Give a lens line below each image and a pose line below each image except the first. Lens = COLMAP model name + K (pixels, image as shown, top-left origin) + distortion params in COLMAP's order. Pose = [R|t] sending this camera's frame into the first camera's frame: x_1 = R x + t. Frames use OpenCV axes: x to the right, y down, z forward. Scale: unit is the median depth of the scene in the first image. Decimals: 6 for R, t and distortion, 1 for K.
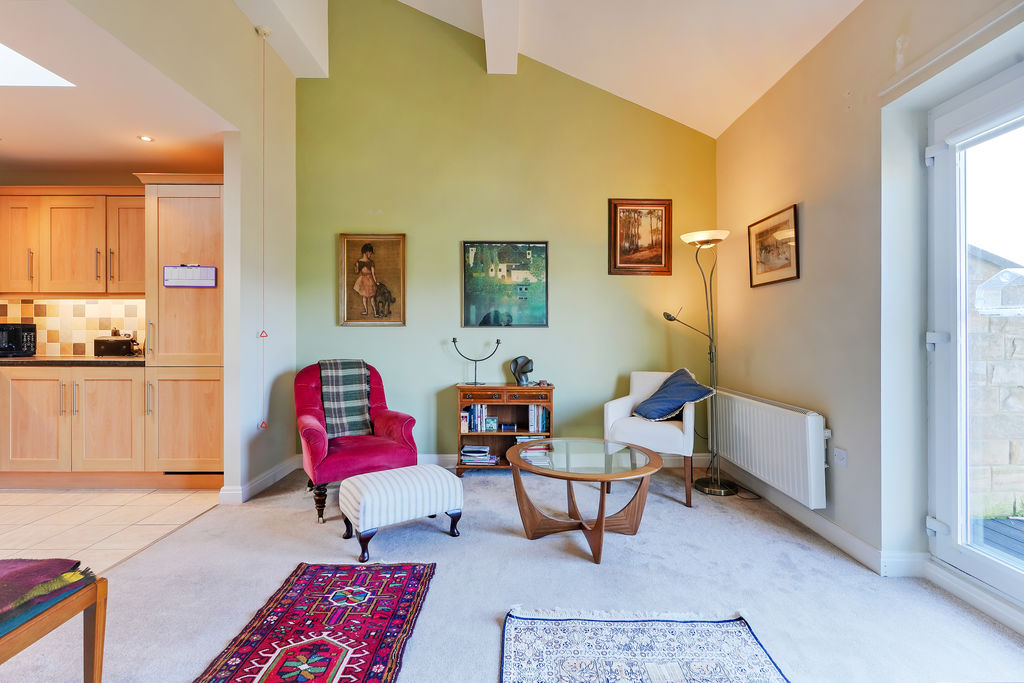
lens RADIAL K [[469.3, 0, 516.0], [0, 469.3, 333.1], [0, 0, 1]] dist [-0.003602, 0.001424]
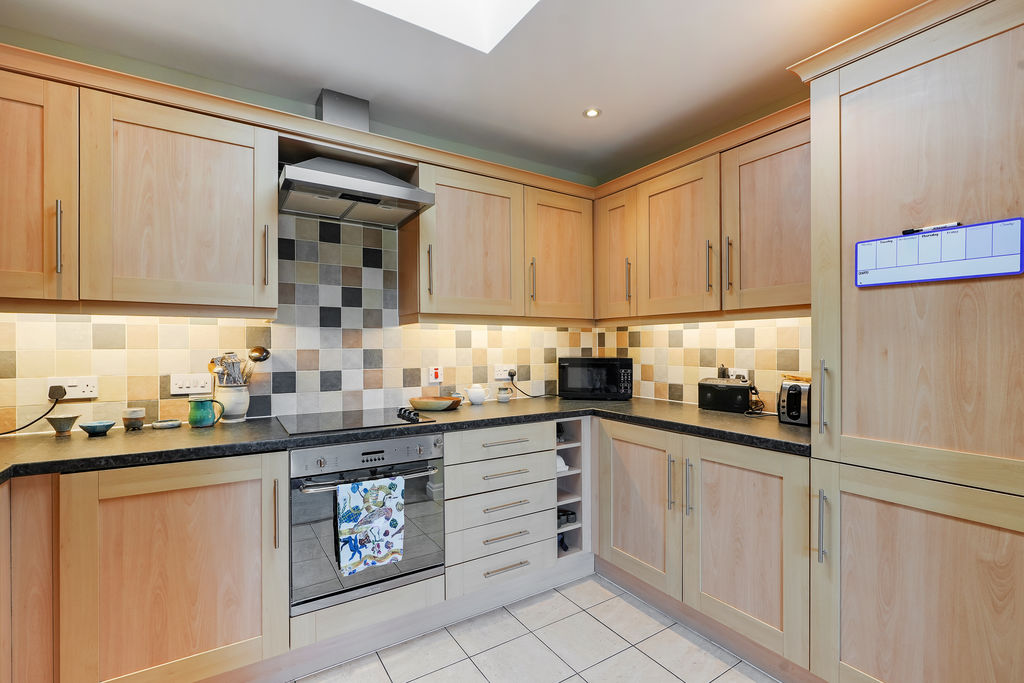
lens RADIAL K [[469.3, 0, 515.3], [0, 469.3, 342.3], [0, 0, 1]] dist [-0.003602, 0.001424]
pose [[0.542876, -0.008286, -0.839772, -0.506972], [0.001241, 0.999958, -0.009064, -0.039724], [0.839812, 0.003878, 0.542864, 0.442808]]
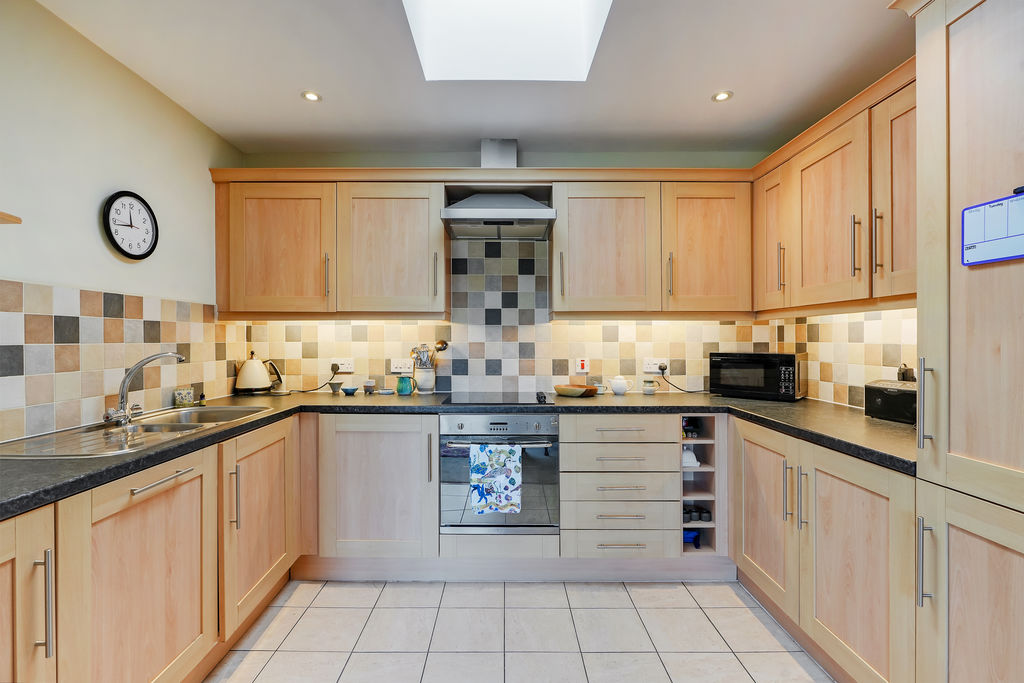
lens RADIAL K [[469.3, 0, 499.0], [0, 469.3, 340.1], [0, 0, 1]] dist [-0.003602, 0.001424]
pose [[-0.003563, -0.000775, -0.999993, -0.364986], [-0.002412, 0.999997, -0.000766, -0.039403], [0.999991, 0.002409, -0.003565, 0.598747]]
